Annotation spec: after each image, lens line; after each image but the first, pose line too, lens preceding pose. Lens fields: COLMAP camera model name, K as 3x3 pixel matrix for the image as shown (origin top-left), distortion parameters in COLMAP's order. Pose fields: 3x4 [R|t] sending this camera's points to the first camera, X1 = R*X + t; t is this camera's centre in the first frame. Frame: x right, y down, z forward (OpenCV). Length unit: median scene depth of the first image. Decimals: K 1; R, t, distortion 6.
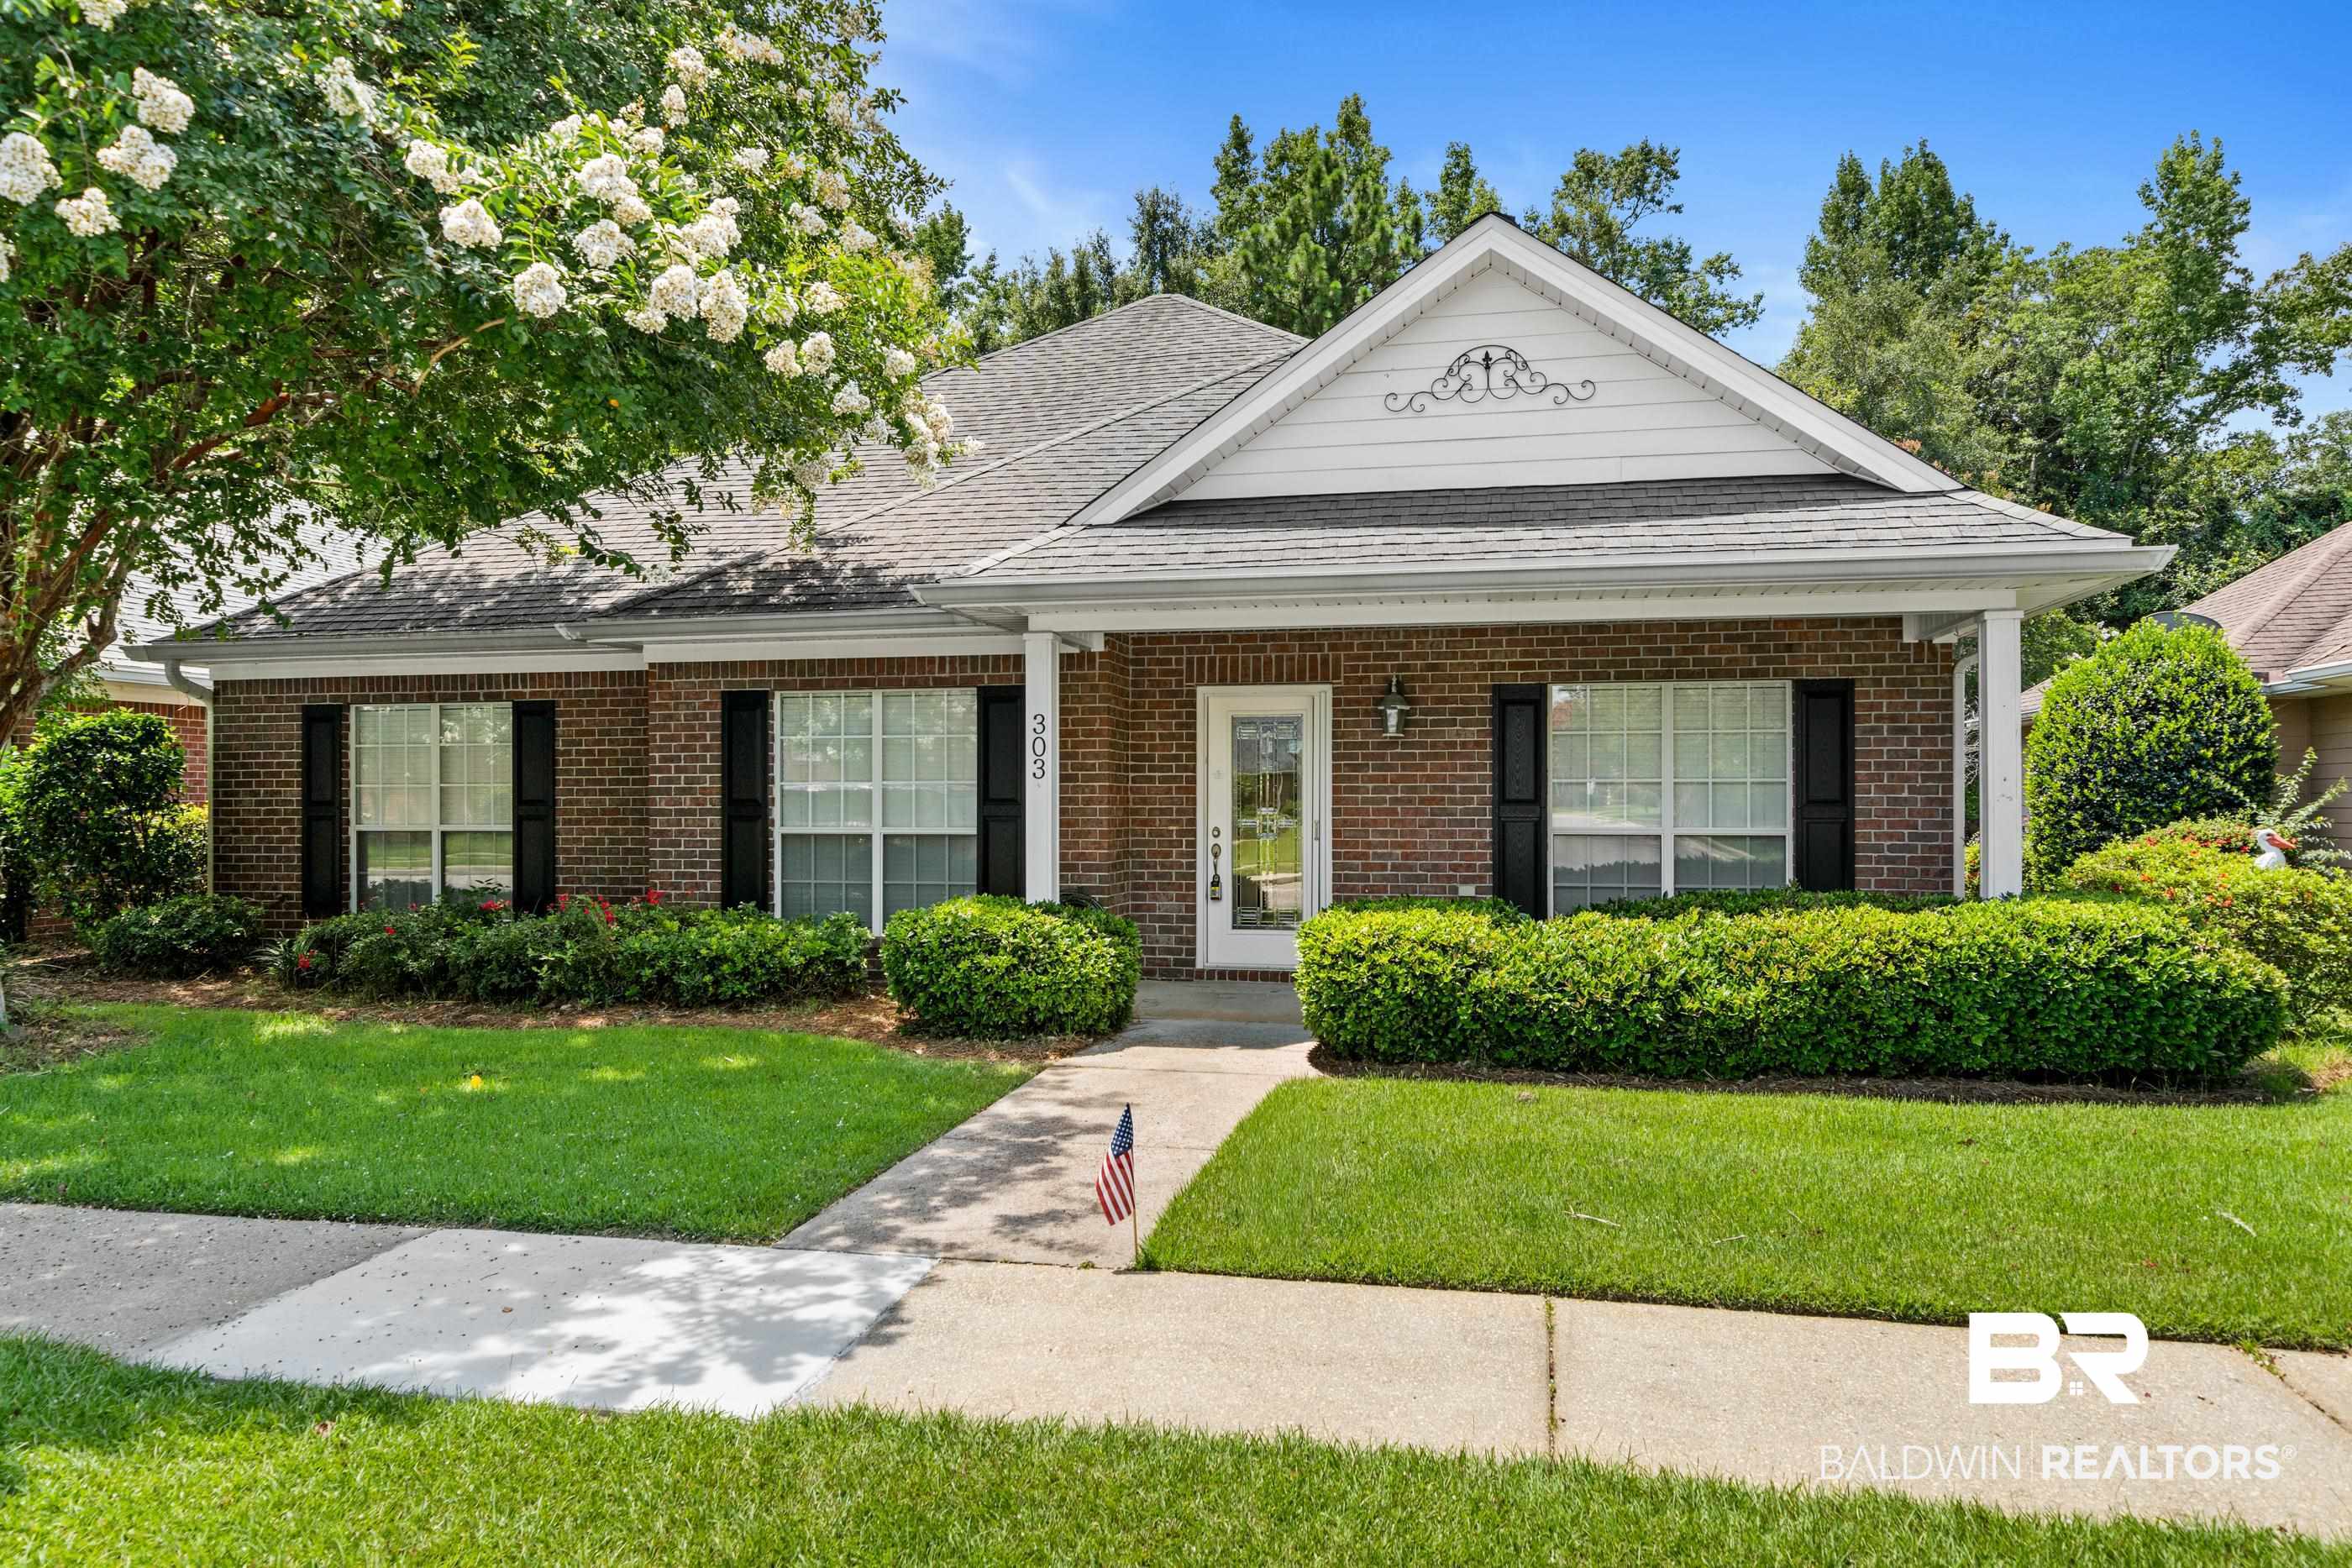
lens RADIAL K [[1594.9, 0, 1152.9], [0, 1594.9, 794.9], [0, 0, 1]] dist [-0.001425, 0.002926]
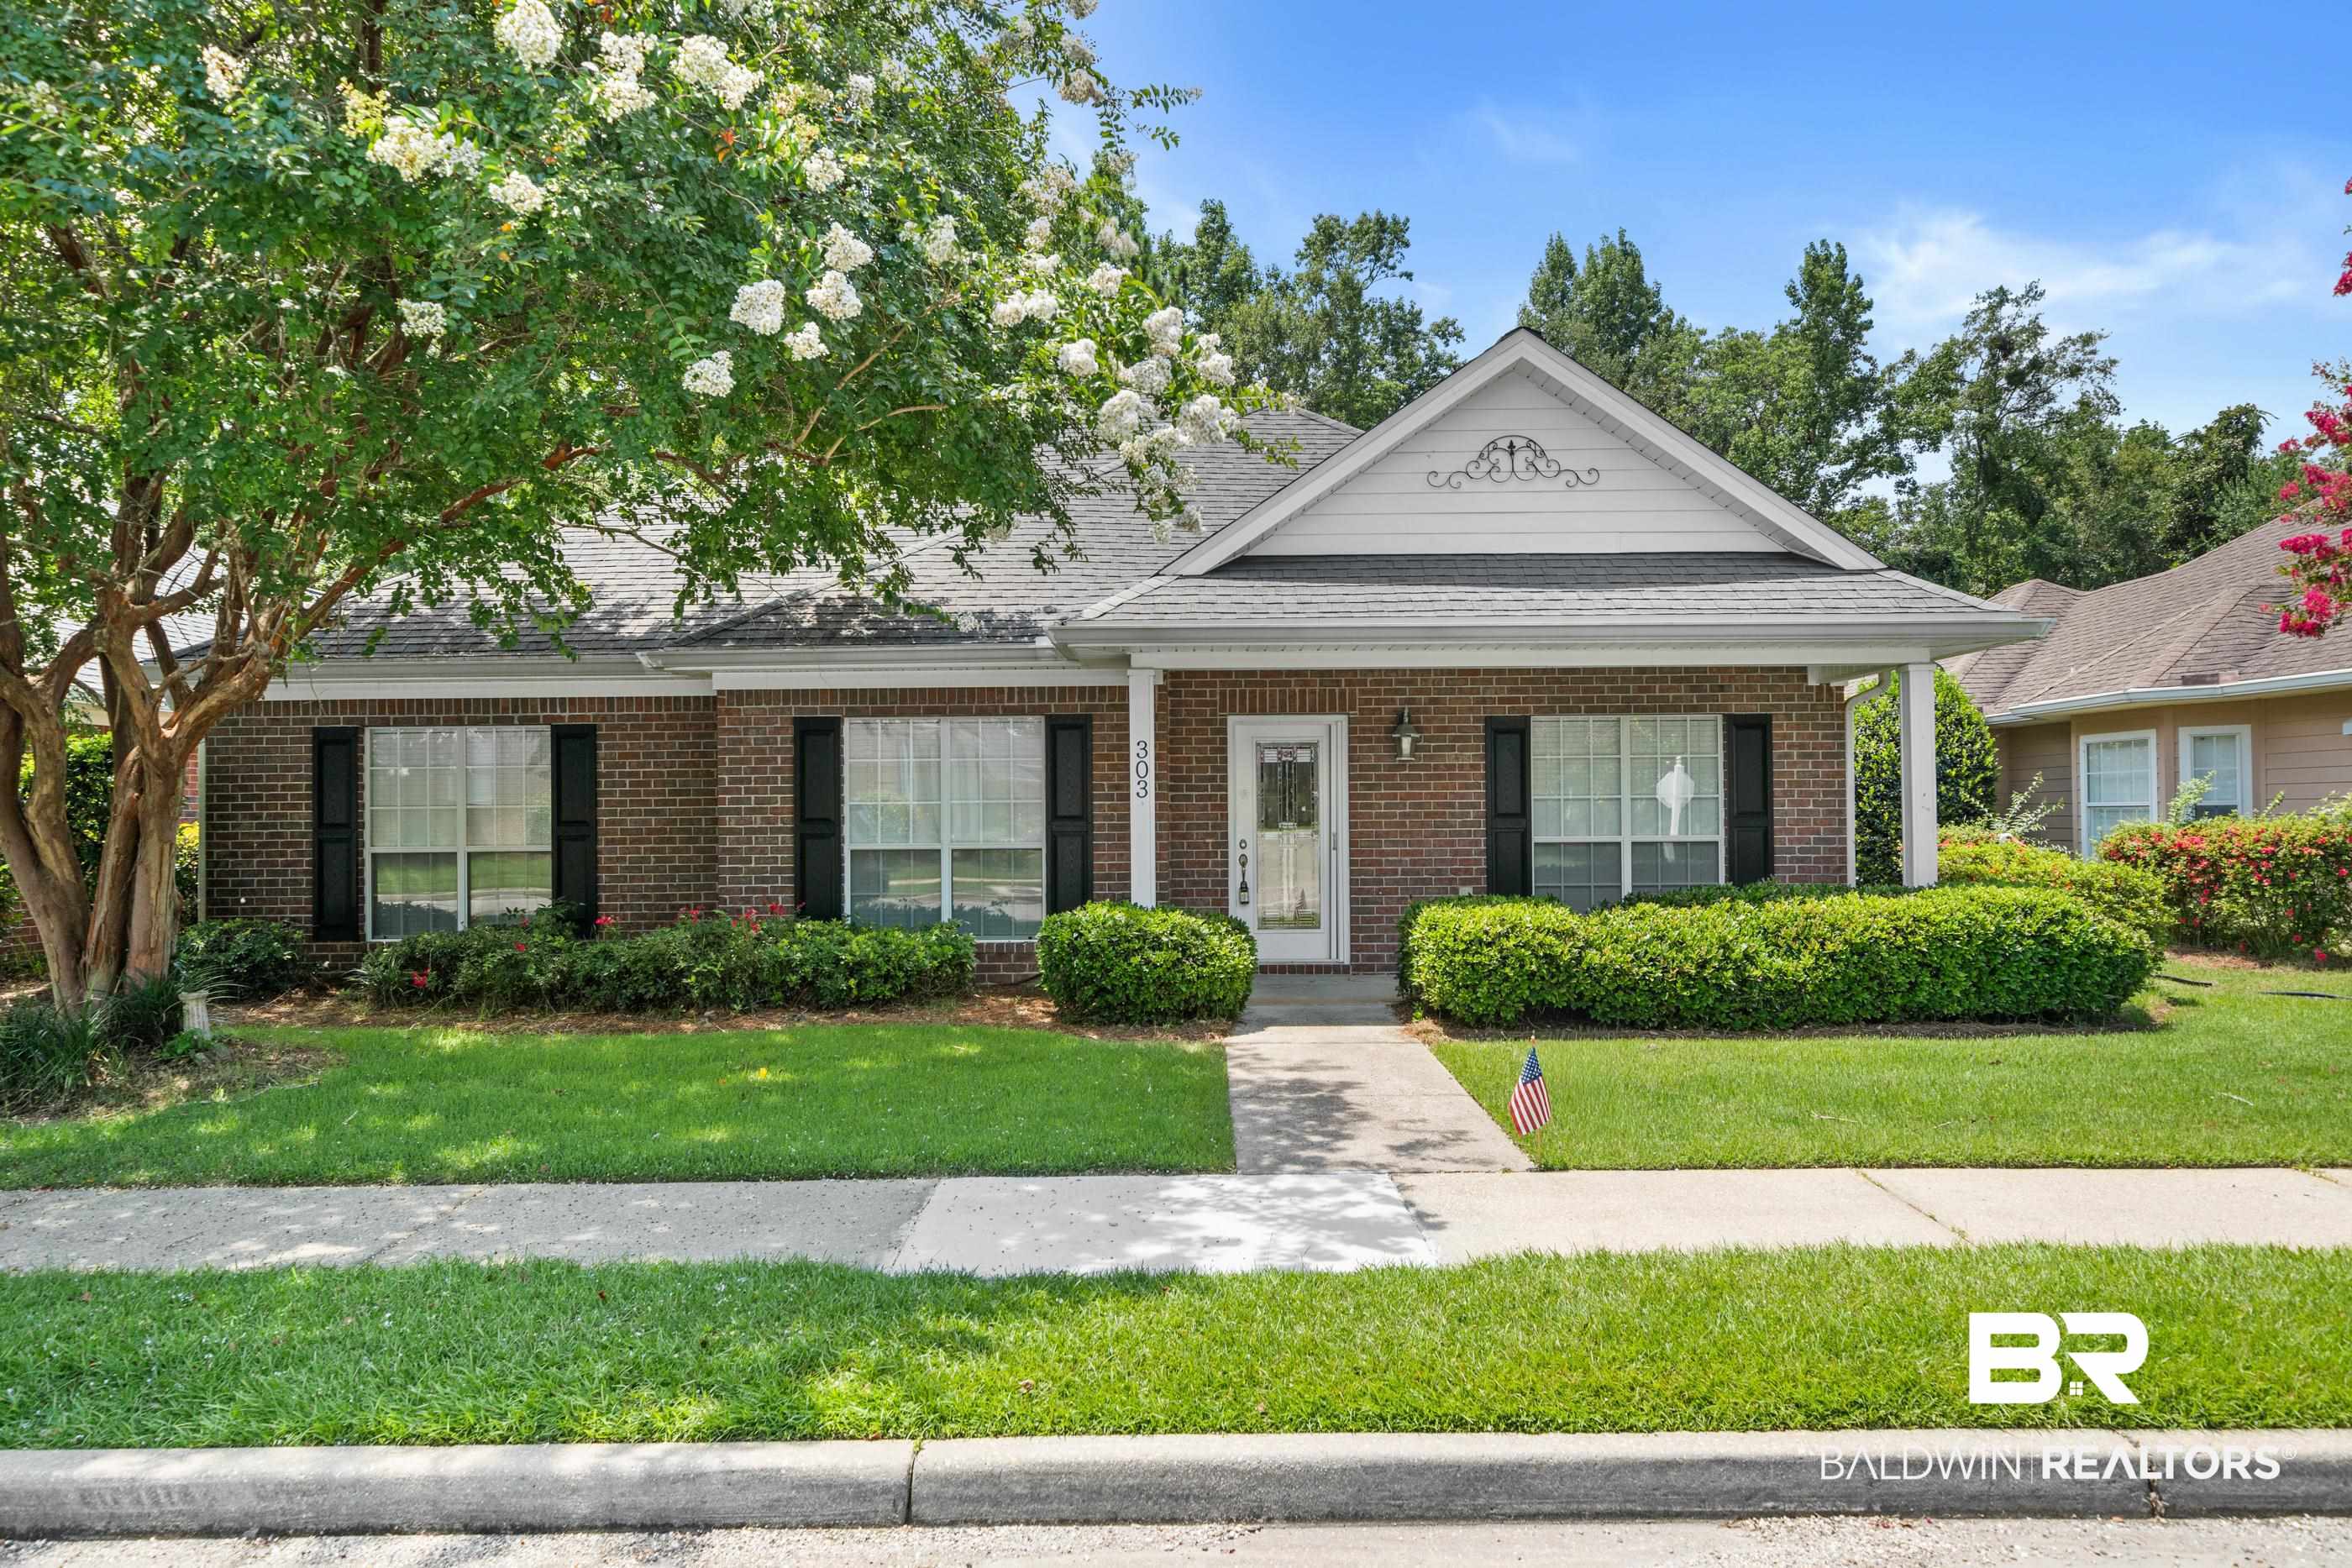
lens RADIAL K [[1594.9, 0, 1152.9], [0, 1594.9, 794.9], [0, 0, 1]] dist [-0.001425, 0.002926]
pose [[0.976551, -0.004447, 0.215241, -0.281429], [0.006748, 0.999928, -0.009957, -0.000741], [-0.215181, 0.011176, 0.976510, -0.100664]]
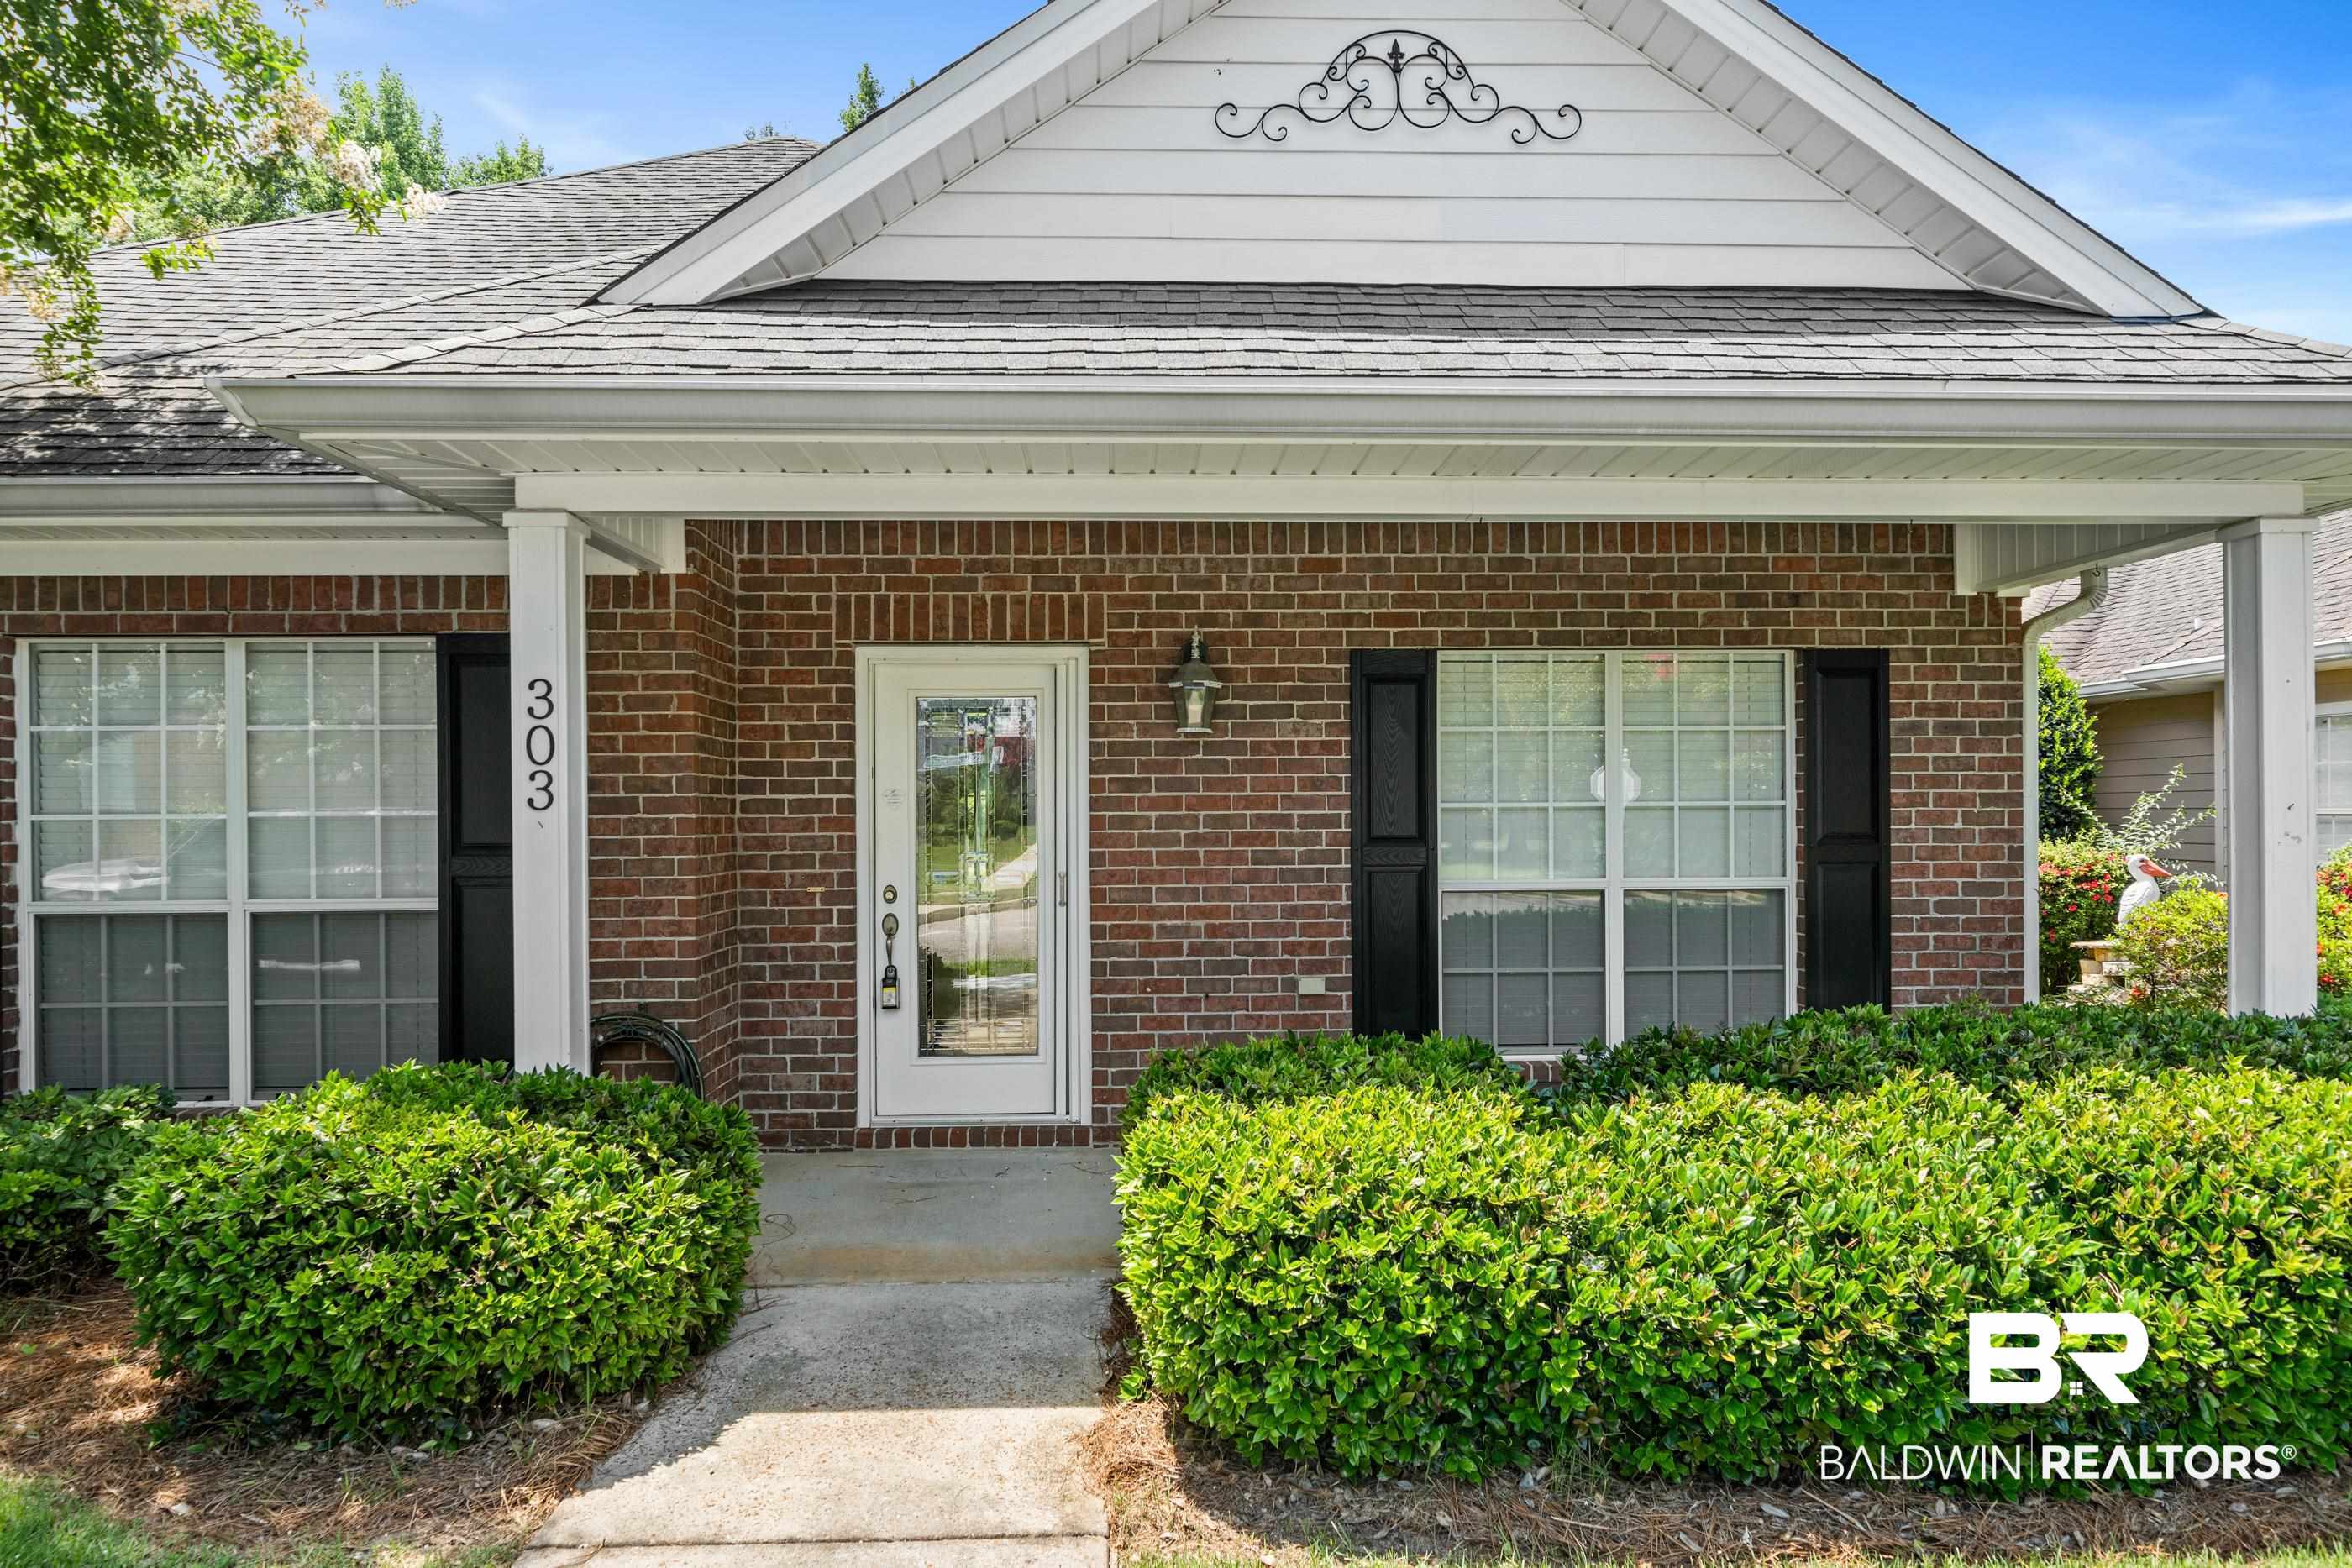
lens RADIAL K [[1484.9, 0, 1180.8], [0, 1484.9, 813.7], [0, 0, 1]] dist [0.001777, -0.000728]
pose [[0.963880, -0.007135, 0.266243, -0.003106], [0.005329, 0.999958, 0.007508, -0.010618], [-0.266285, -0.005818, 0.963877, 0.463232]]
